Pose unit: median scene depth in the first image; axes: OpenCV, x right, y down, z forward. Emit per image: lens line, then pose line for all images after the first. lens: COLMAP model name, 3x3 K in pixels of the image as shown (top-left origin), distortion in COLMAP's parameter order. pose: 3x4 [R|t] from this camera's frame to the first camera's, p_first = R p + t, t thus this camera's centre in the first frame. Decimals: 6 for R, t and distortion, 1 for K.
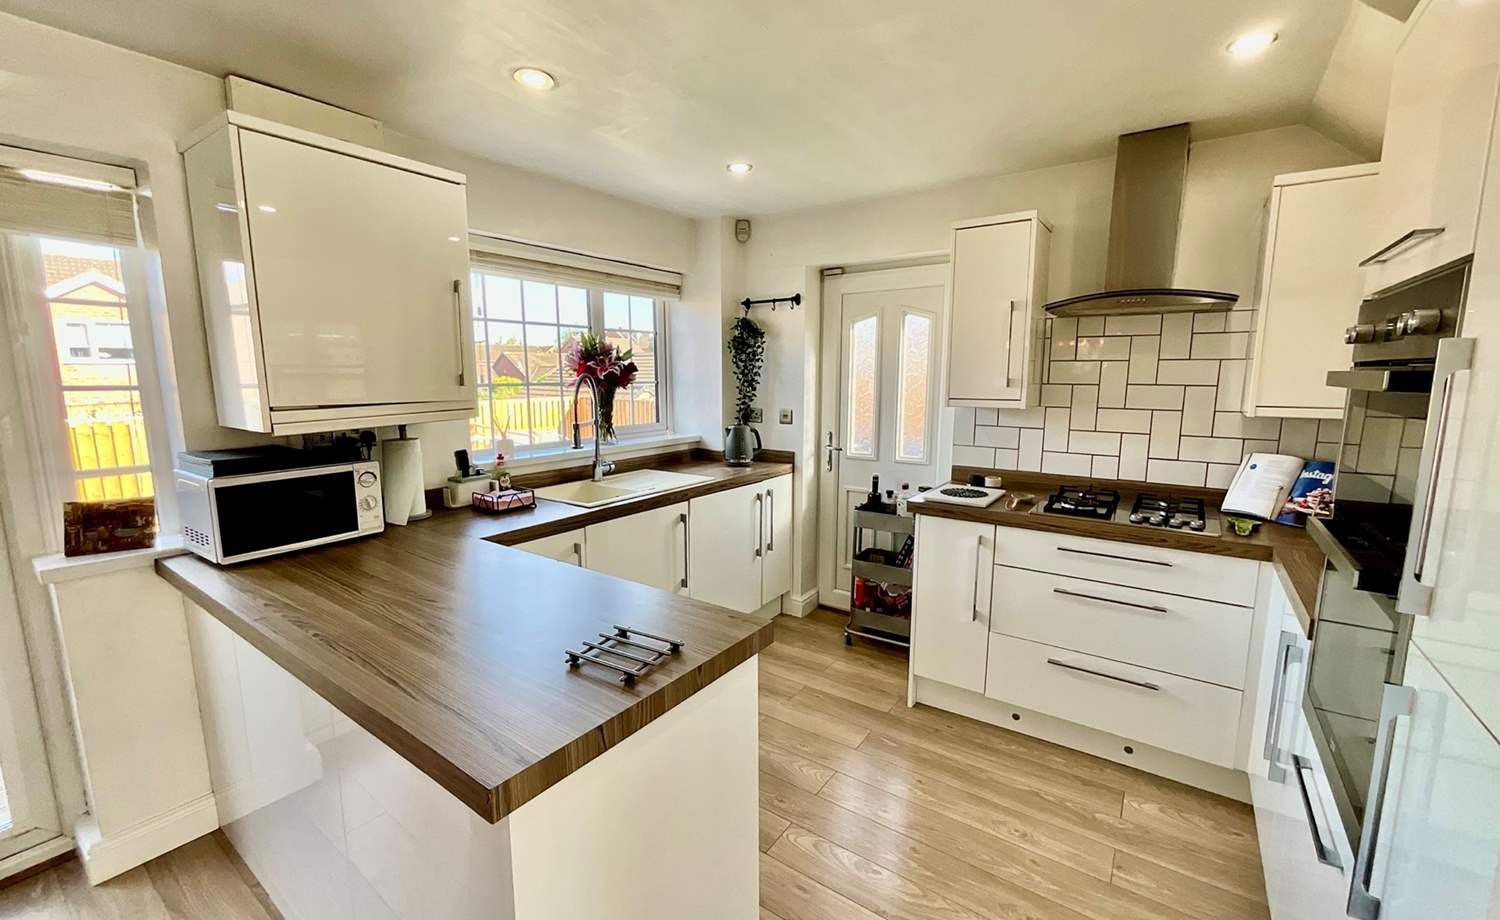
lens RADIAL K [[608.0, 0, 743.7], [0, 608.0, 459.0], [0, 0, 1]] dist [0.000169, -0.000124]
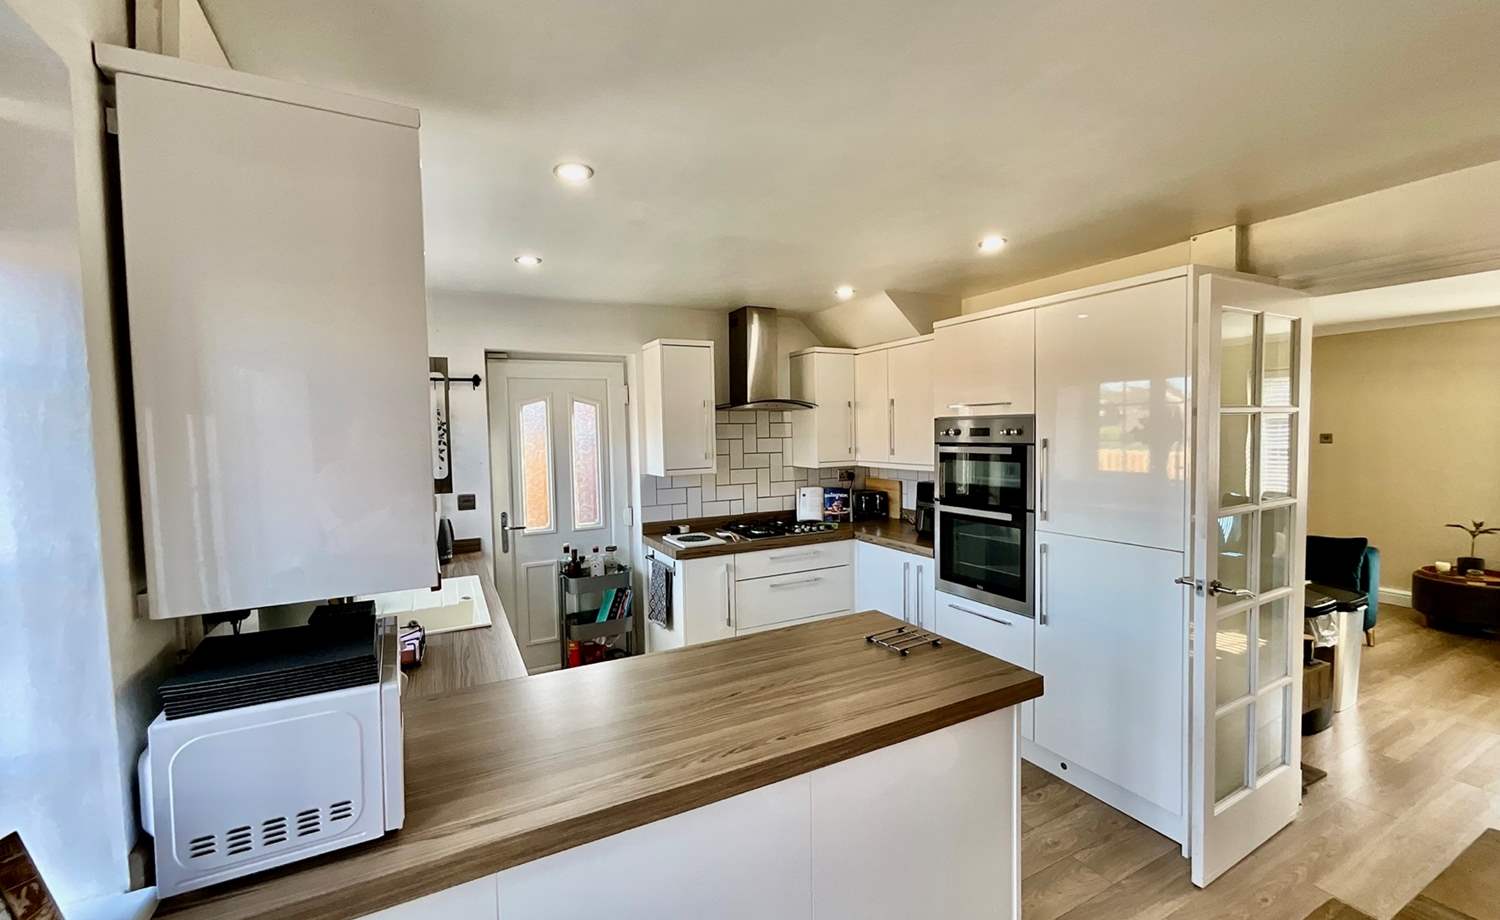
lens RADIAL K [[608.0, 0, 752.2], [0, 608.0, 463.1], [0, 0, 1]] dist [0.000169, -0.000124]
pose [[0.452770, -0.056393, 0.889842, -0.783348], [0.146191, 0.989187, -0.011697, -0.076487], [-0.879561, 0.135383, 0.456118, 0.255451]]
